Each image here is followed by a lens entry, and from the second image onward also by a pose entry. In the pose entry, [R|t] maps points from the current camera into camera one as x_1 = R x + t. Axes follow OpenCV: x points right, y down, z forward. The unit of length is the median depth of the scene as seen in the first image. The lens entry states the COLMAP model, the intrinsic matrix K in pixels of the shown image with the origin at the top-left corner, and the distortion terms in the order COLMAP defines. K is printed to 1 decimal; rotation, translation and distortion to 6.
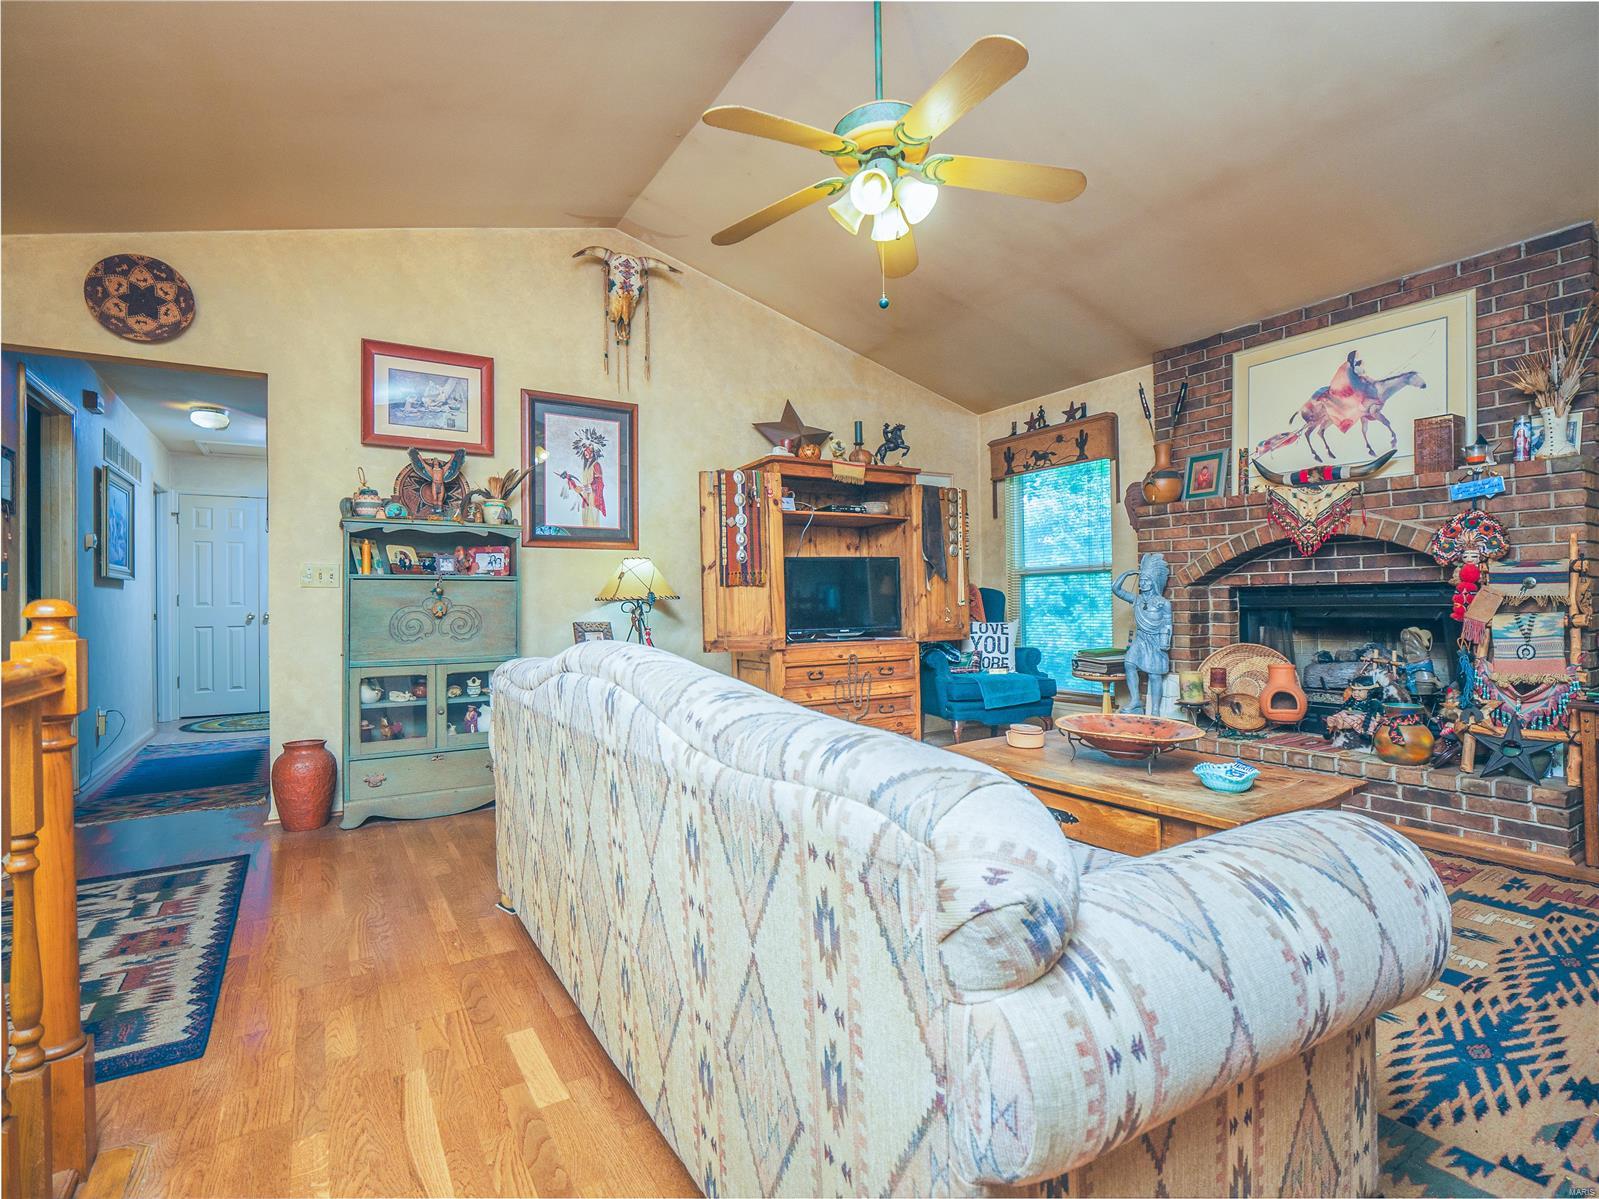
lens RADIAL K [[755.1, 0, 790.0], [0, 755.1, 599.5], [0, 0, 1]] dist [-0.010949, -0.001012]
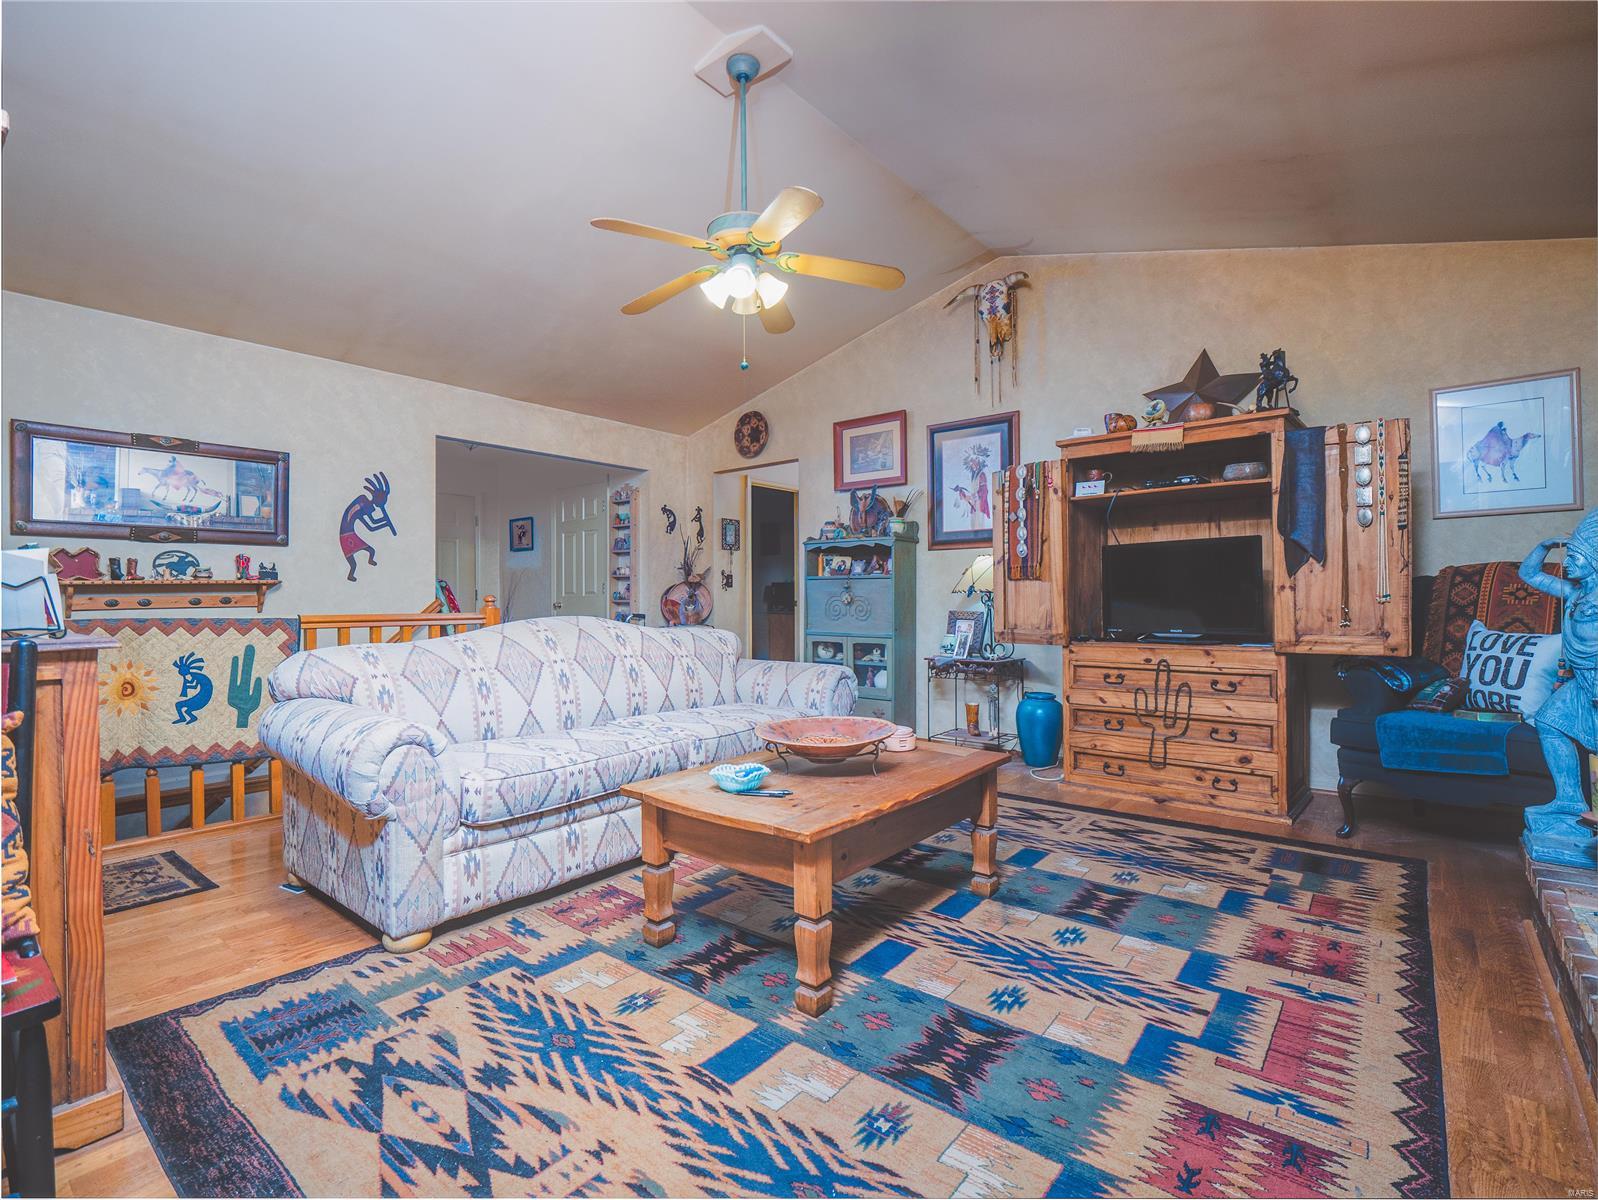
lens RADIAL K [[754.6, 0, 795.0], [0, 754.6, 600.5], [0, 0, 1]] dist [-0.010949, -0.001012]
pose [[0.319660, 0.015261, -0.947410, 0.865355], [0.007312, 0.999801, 0.018572, -0.011851], [0.947504, -0.012864, 0.319484, 0.419196]]
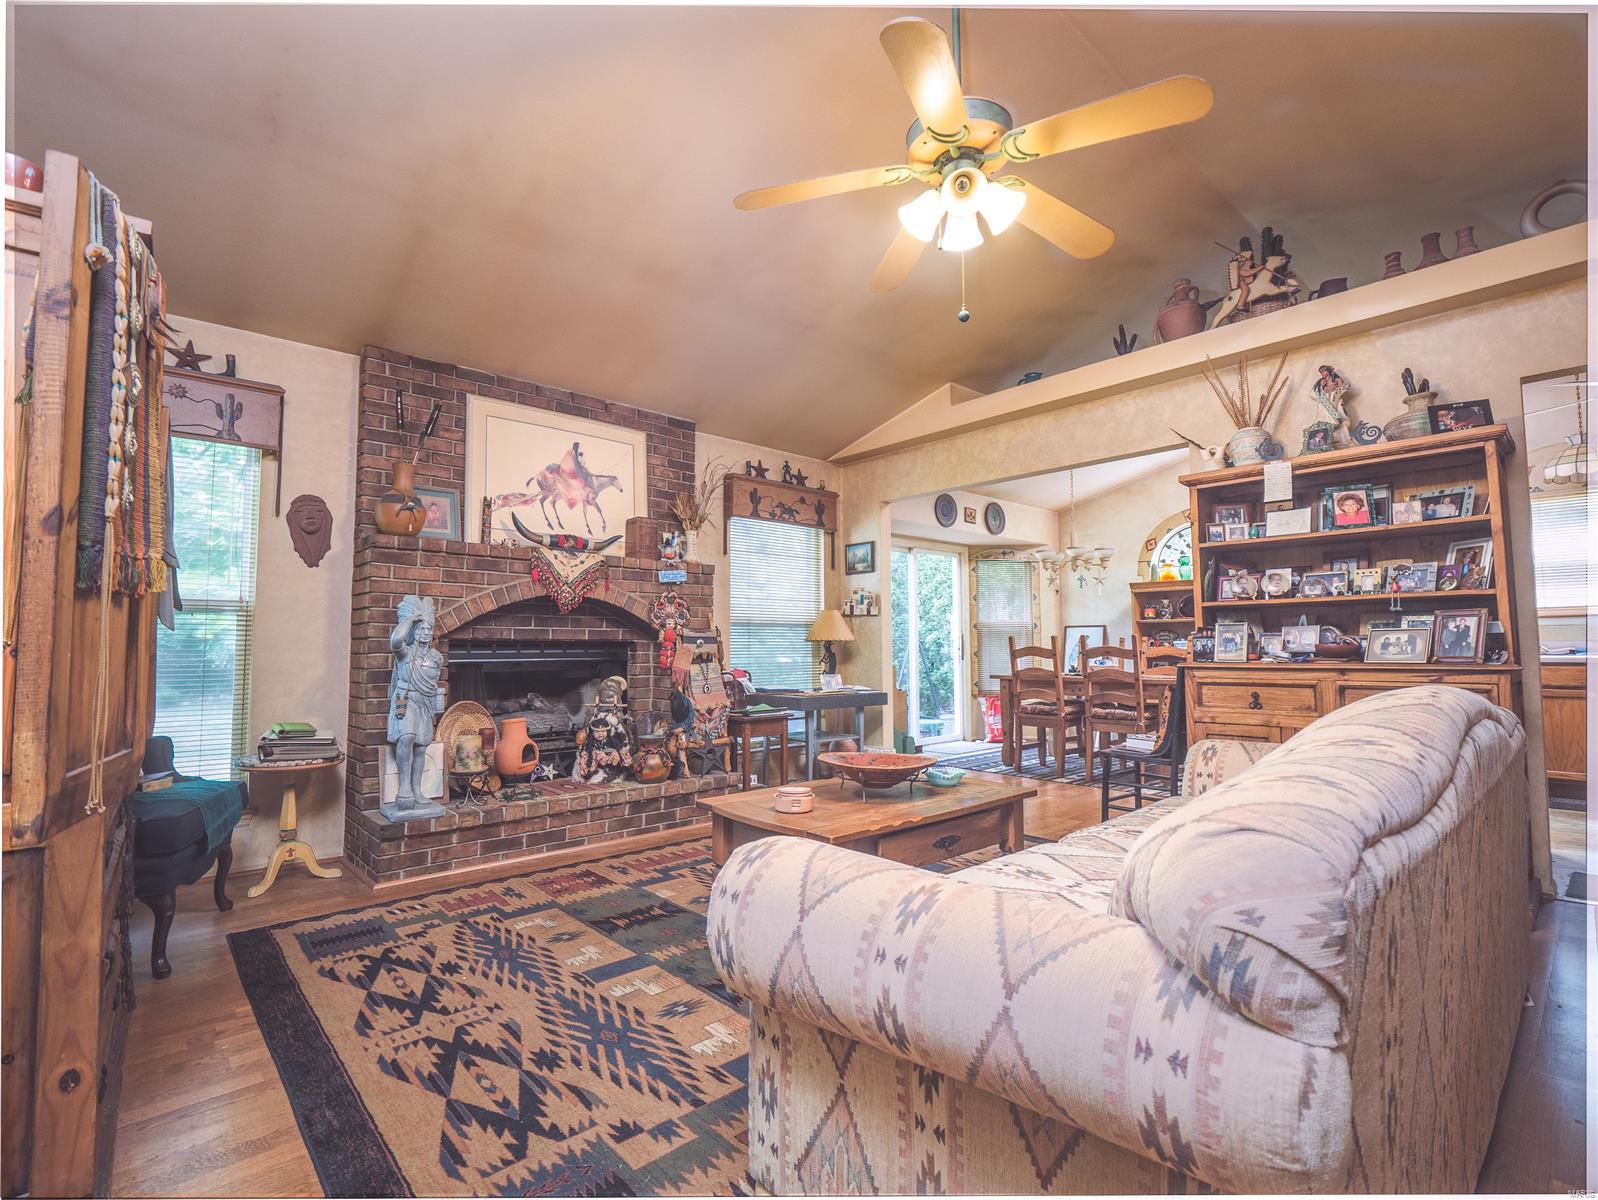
lens RADIAL K [[754.6, 0, 782.7], [0, 754.6, 596.6], [0, 0, 1]] dist [-0.010949, -0.001012]
pose [[-0.166340, 0.099053, 0.981081, -0.418870], [0.014800, 0.995081, -0.097957, 0.026898], [-0.985957, -0.001774, -0.166988, 0.853124]]
